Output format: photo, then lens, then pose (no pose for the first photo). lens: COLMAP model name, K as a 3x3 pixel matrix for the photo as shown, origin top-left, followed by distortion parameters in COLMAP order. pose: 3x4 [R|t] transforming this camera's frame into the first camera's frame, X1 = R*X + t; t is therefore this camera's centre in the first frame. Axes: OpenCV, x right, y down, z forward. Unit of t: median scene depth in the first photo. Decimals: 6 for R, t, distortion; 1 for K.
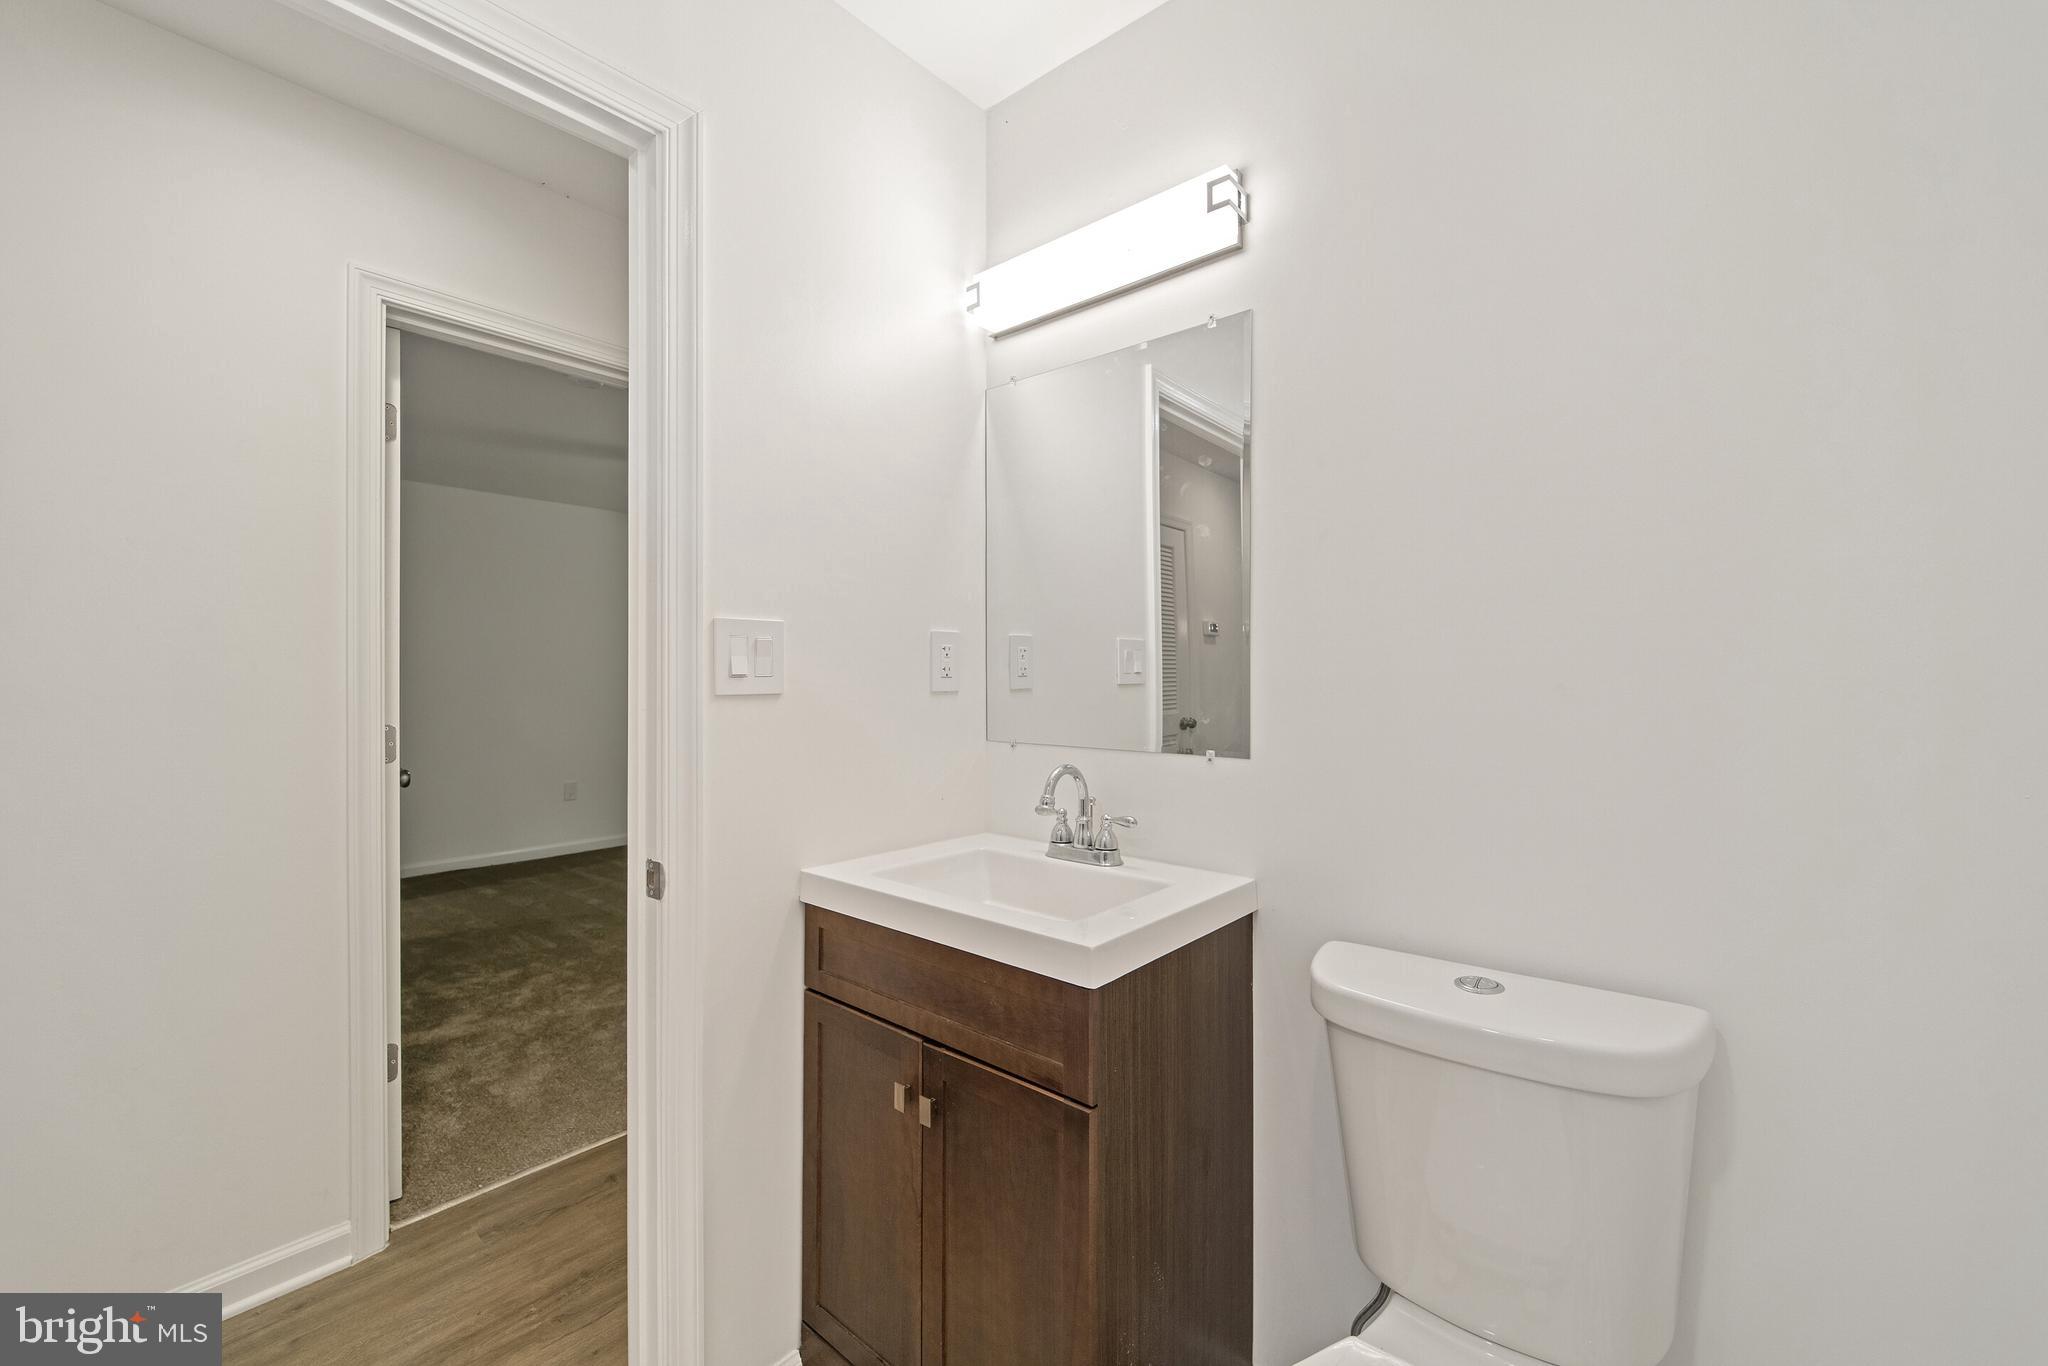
lens RADIAL K [[818.0, 0, 1024.6], [0, 818.0, 680.7], [0, 0, 1]] dist [0.002901, 0.000179]
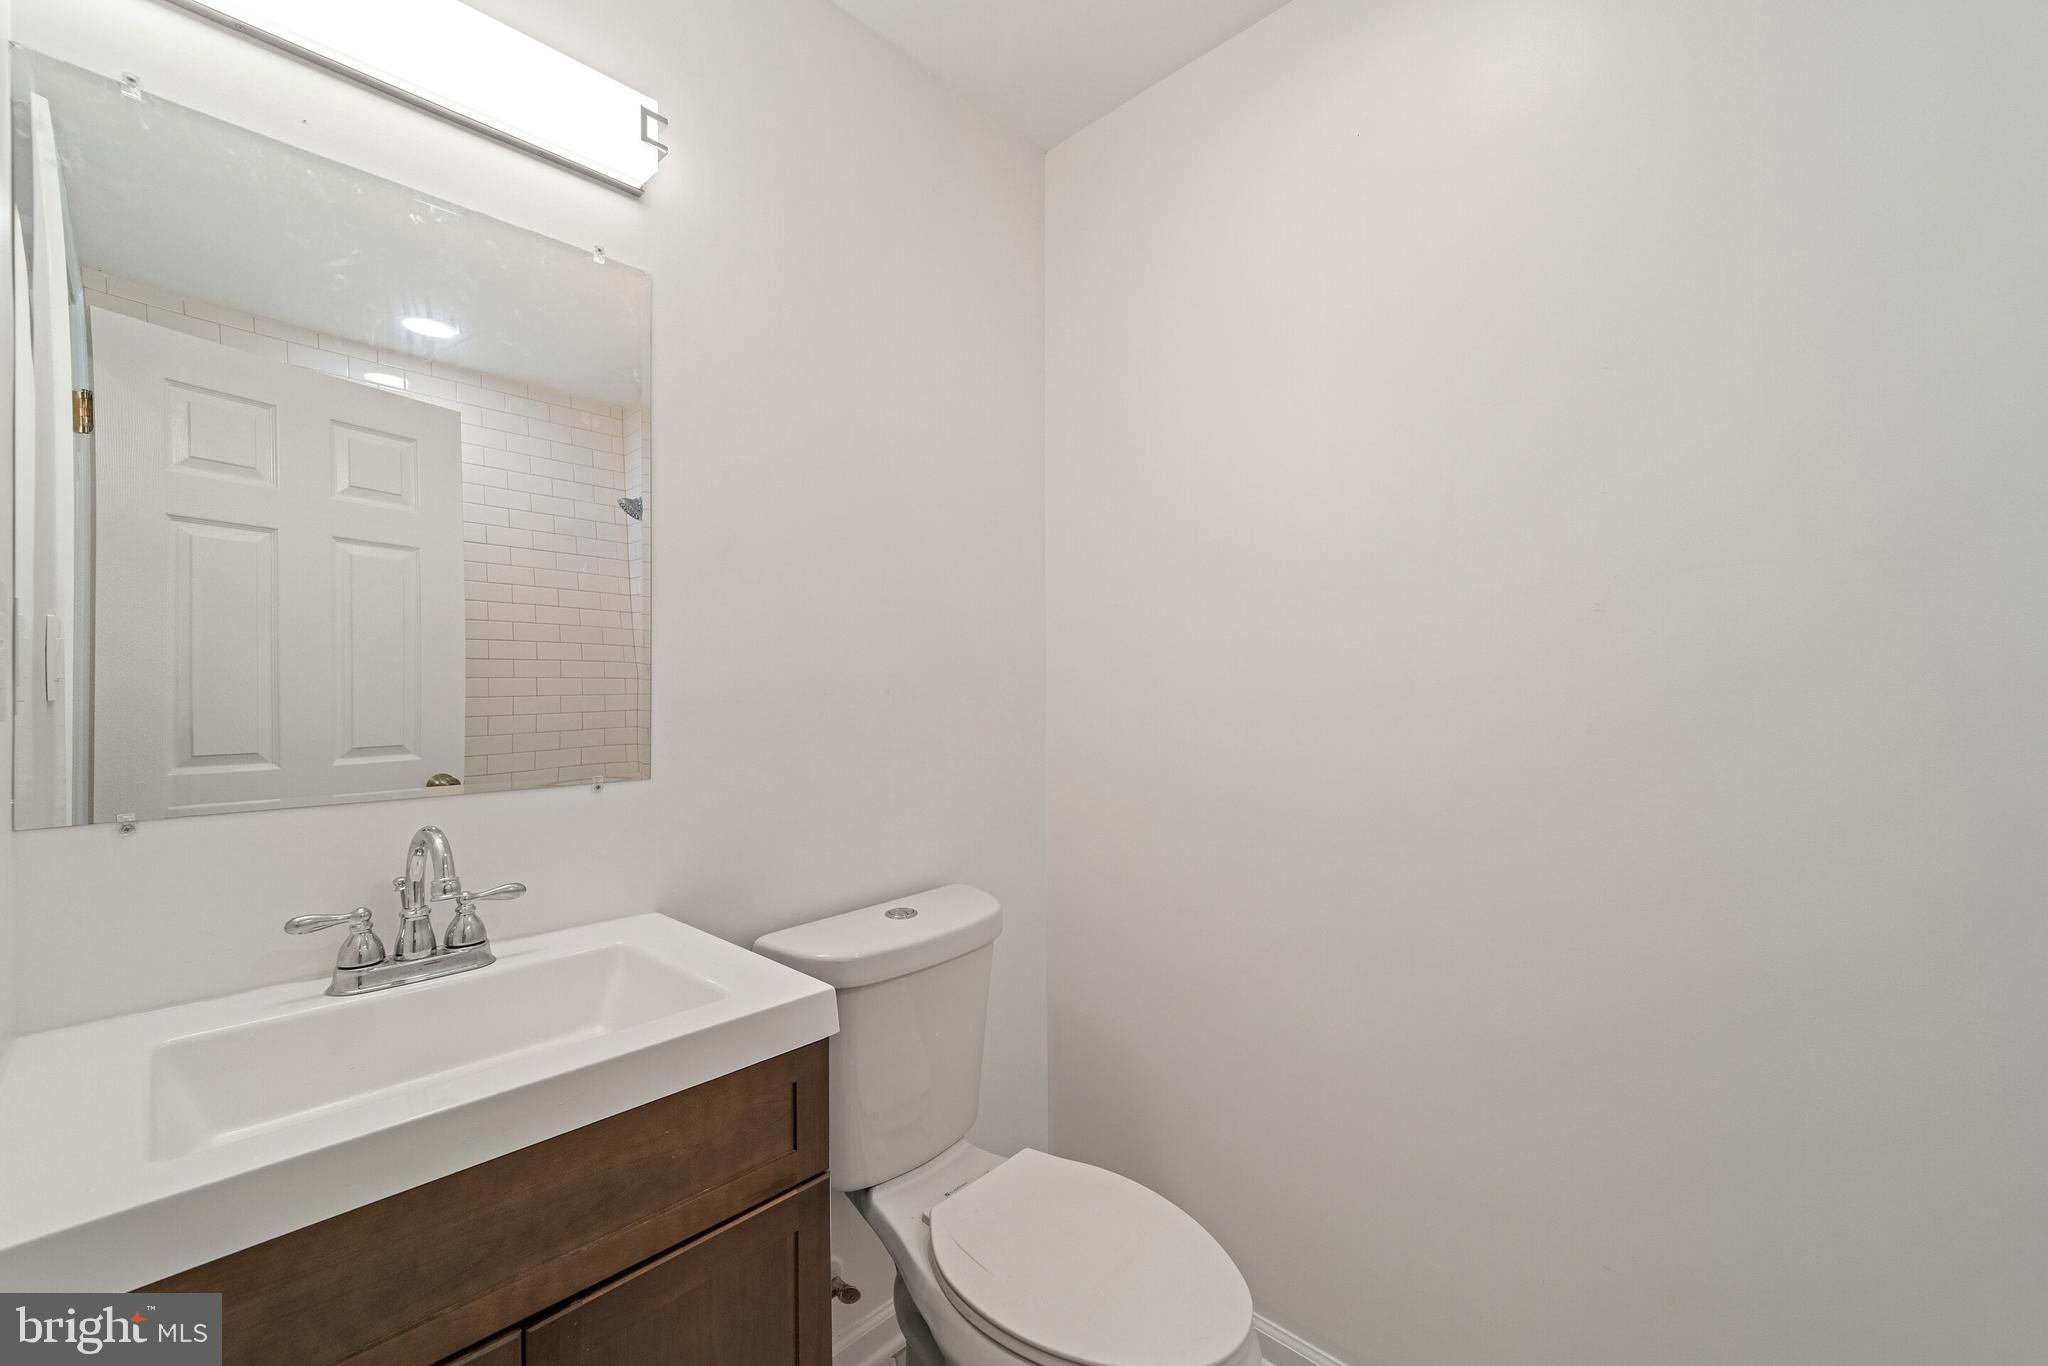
lens RADIAL K [[818.0, 0, 1034.3], [0, 818.0, 688.4], [0, 0, 1]] dist [0.002901, 0.000179]
pose [[0.030194, 0.000491, 0.999544, -0.585567], [0.003238, 0.999995, -0.000589, -0.001091], [-0.999539, 0.003255, 0.030192, 0.541984]]
